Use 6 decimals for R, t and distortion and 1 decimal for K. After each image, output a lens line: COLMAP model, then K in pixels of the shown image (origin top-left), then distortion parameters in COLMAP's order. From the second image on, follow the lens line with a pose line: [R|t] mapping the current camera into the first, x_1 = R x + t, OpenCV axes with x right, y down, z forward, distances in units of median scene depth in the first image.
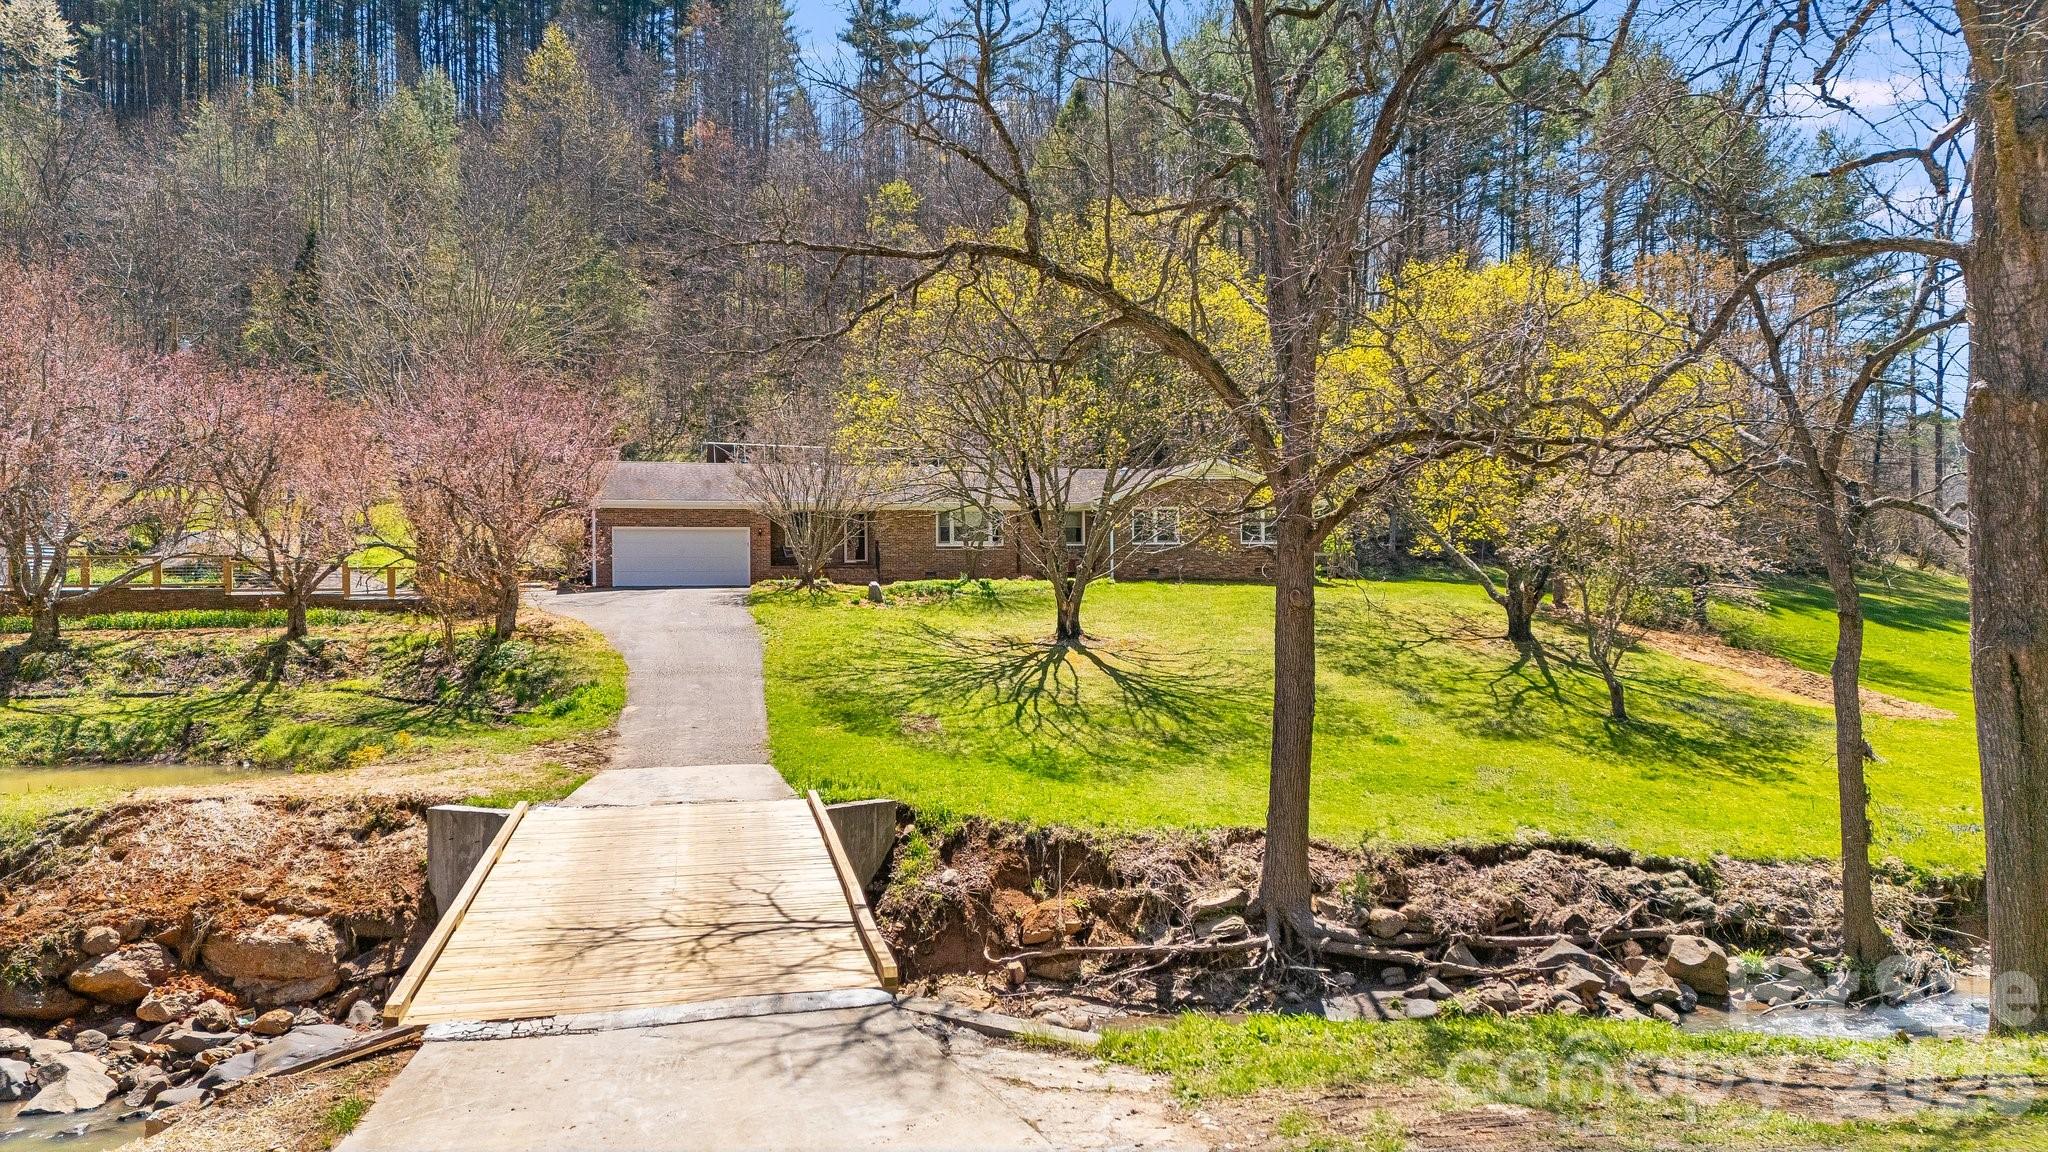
lens RADIAL K [[1547.6, 0, 1024.0], [0, 1547.6, 576.0], [0, 0, 1]] dist [0.150009, -0.150095]
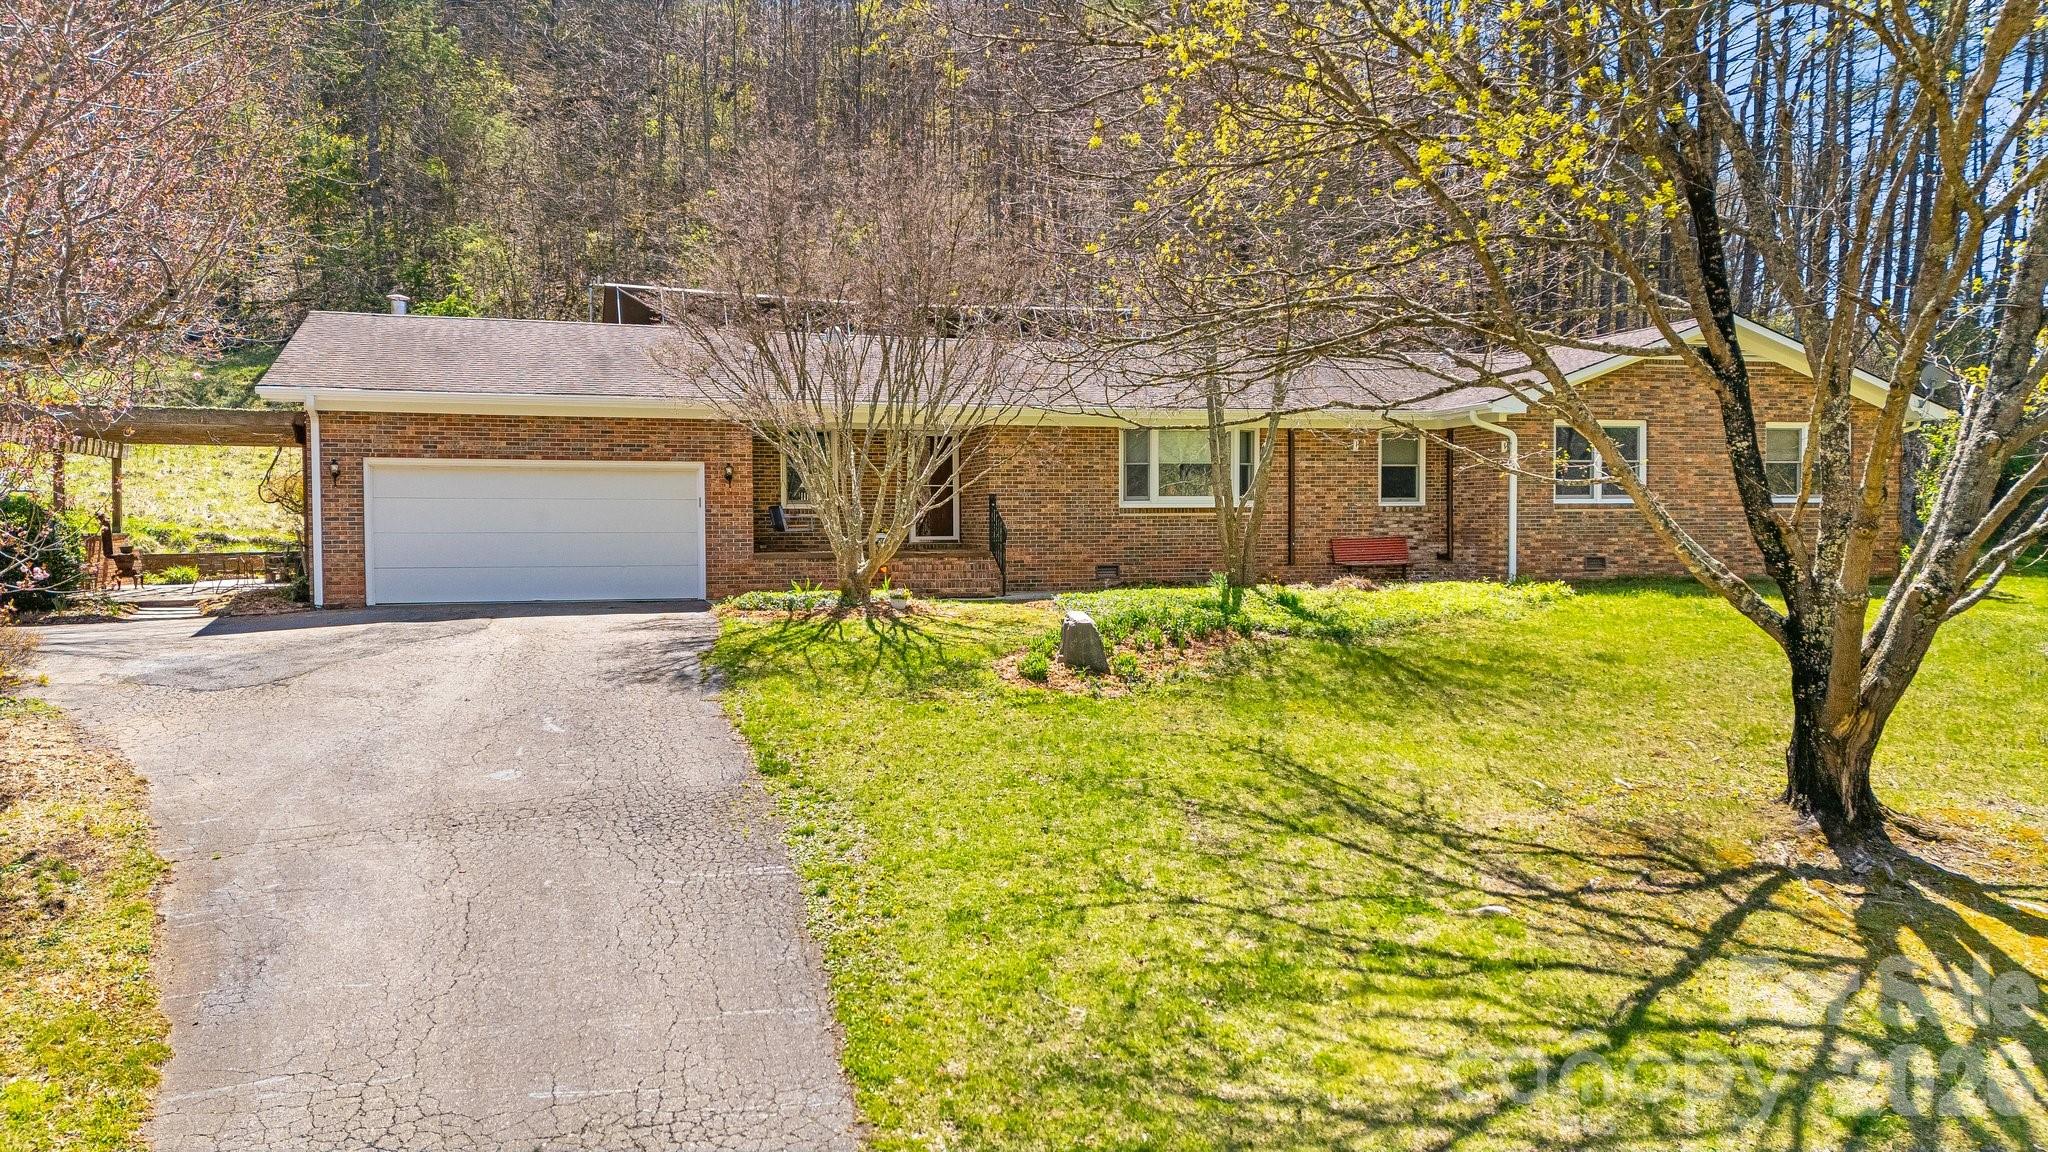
lens RADIAL K [[1547.6, 0, 1024.0], [0, 1547.6, 576.0], [0, 0, 1]] dist [0.150009, -0.150095]
pose [[0.998623, -0.001600, 0.052430, -0.113242], [0.000048, 0.999562, 0.029595, -0.013179], [-0.052455, -0.029551, 0.998186, 0.578870]]
